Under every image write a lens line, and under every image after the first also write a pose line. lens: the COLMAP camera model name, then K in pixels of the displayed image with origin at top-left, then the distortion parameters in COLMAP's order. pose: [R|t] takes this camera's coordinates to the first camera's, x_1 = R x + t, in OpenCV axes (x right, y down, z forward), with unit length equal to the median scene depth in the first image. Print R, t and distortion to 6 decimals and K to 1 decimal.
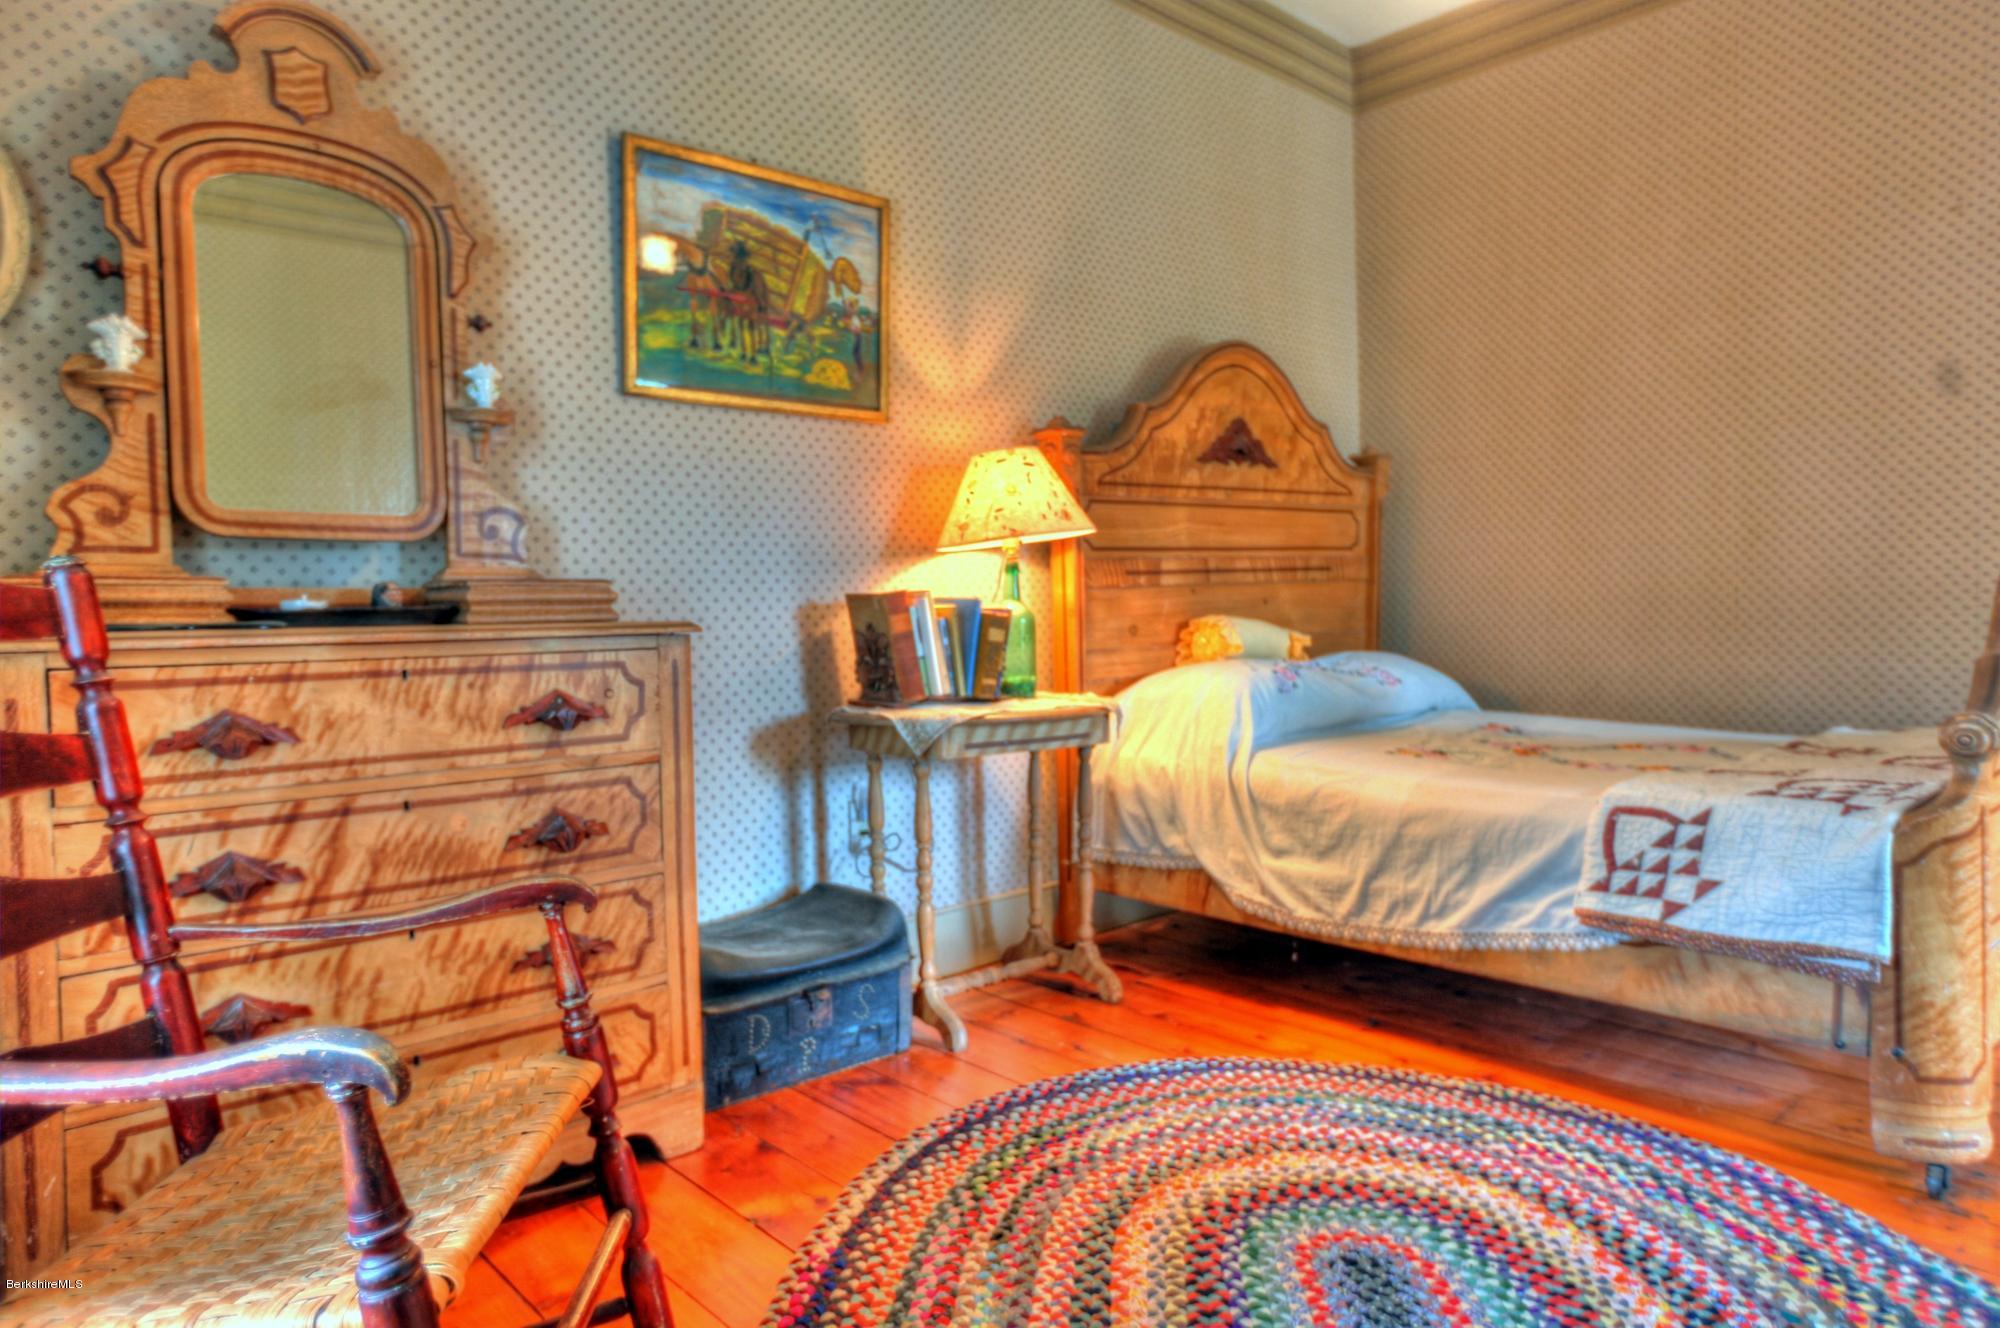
lens RADIAL K [[1267.8, 0, 993.3], [0, 1267.8, 651.2], [0, 0, 1]] dist [-0.030055, 0.031390]
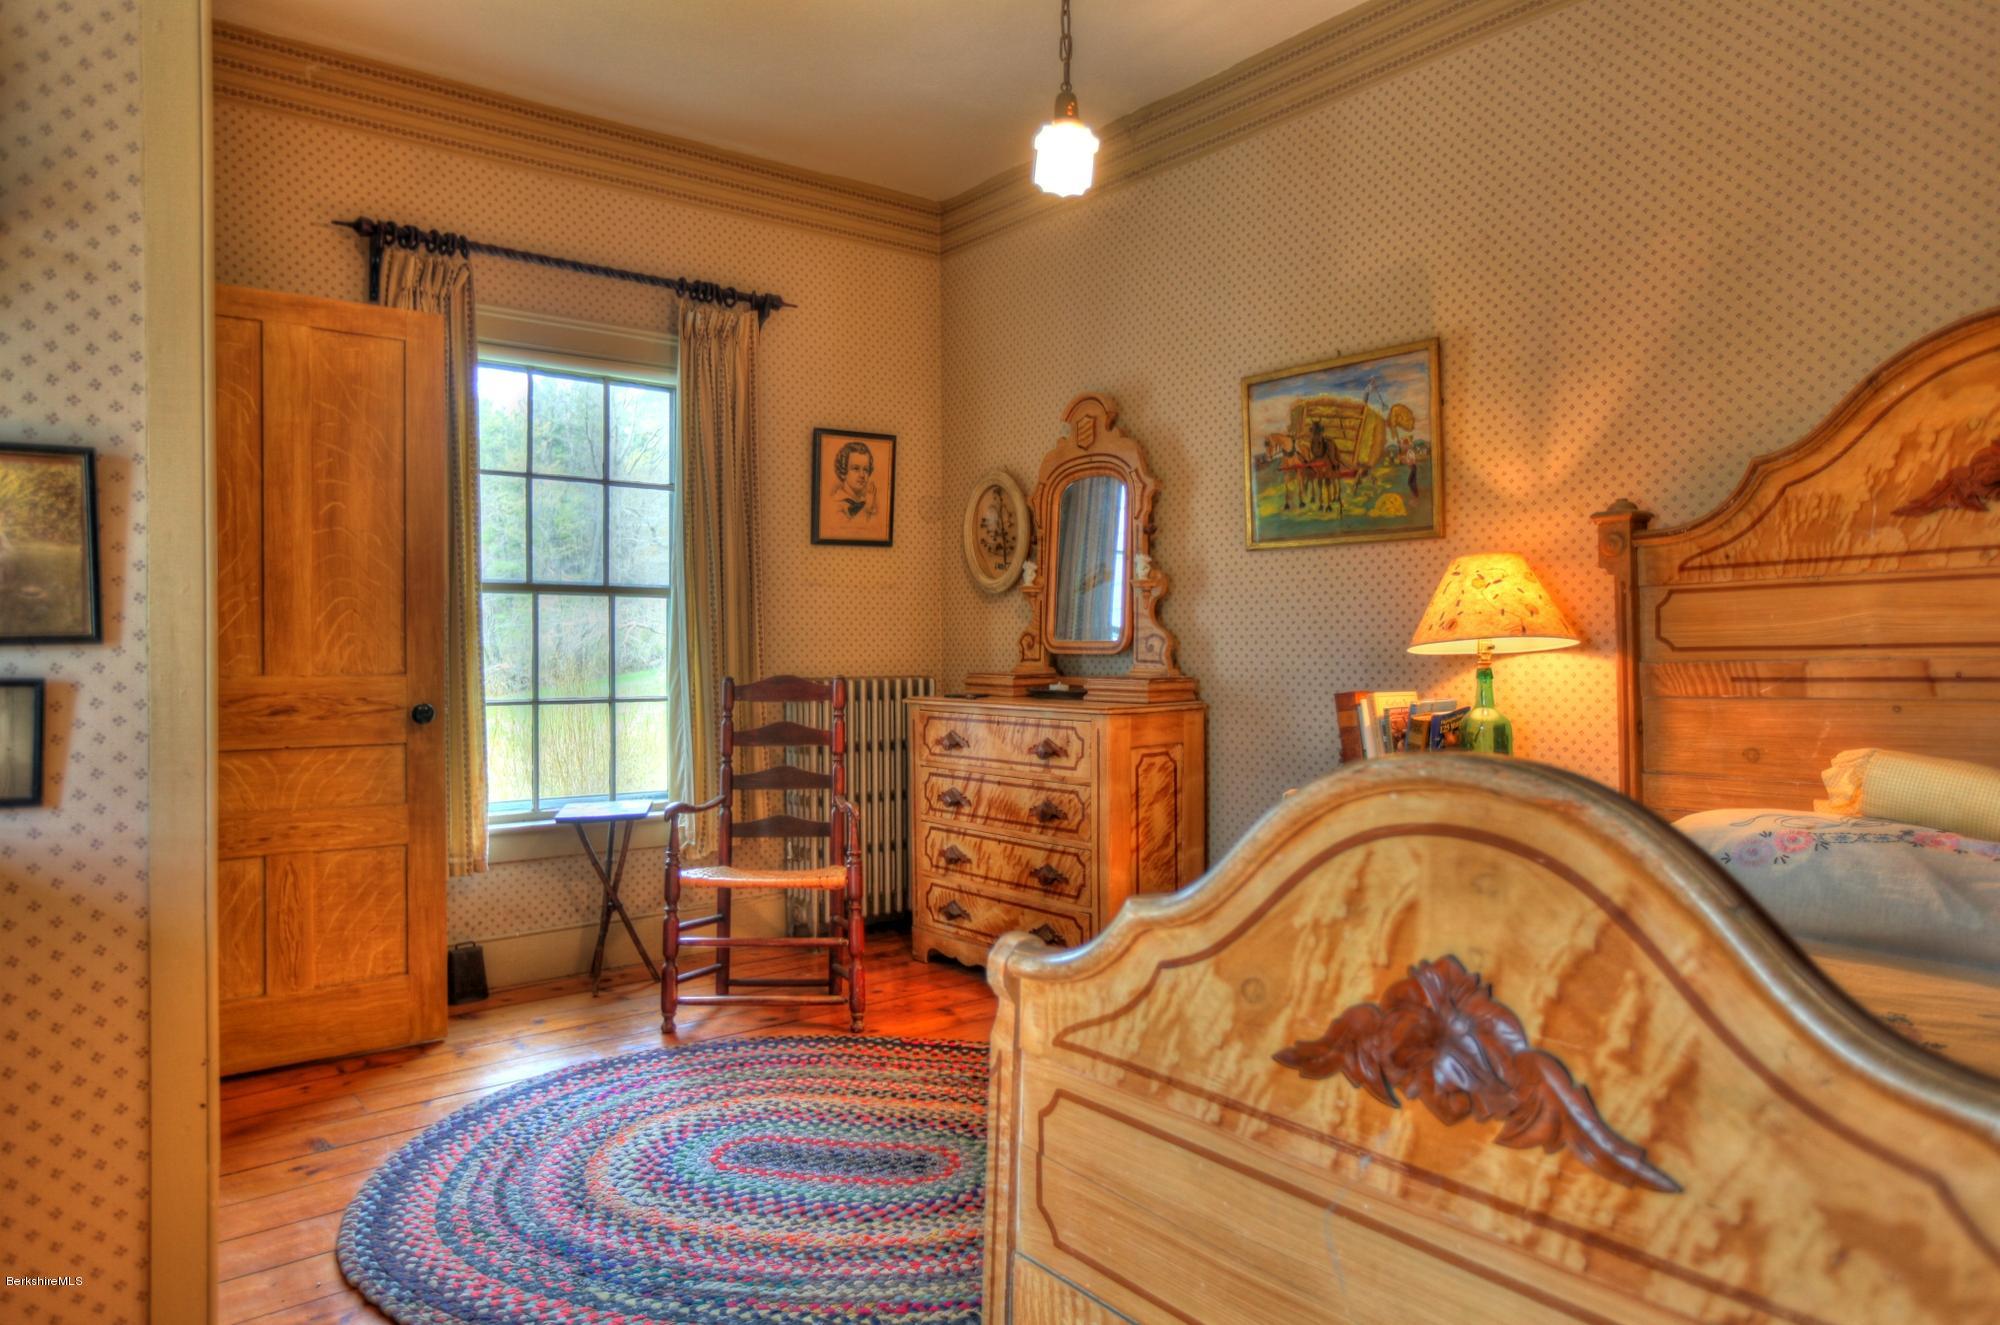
lens RADIAL K [[1267.8, 0, 993.7], [0, 1267.8, 661.4], [0, 0, 1]] dist [-0.030055, 0.031390]
pose [[-0.073490, 0.029802, -0.996851, 1.164325], [-0.031318, 0.998991, 0.032175, -0.106993], [0.996804, 0.033584, -0.072482, 0.775705]]
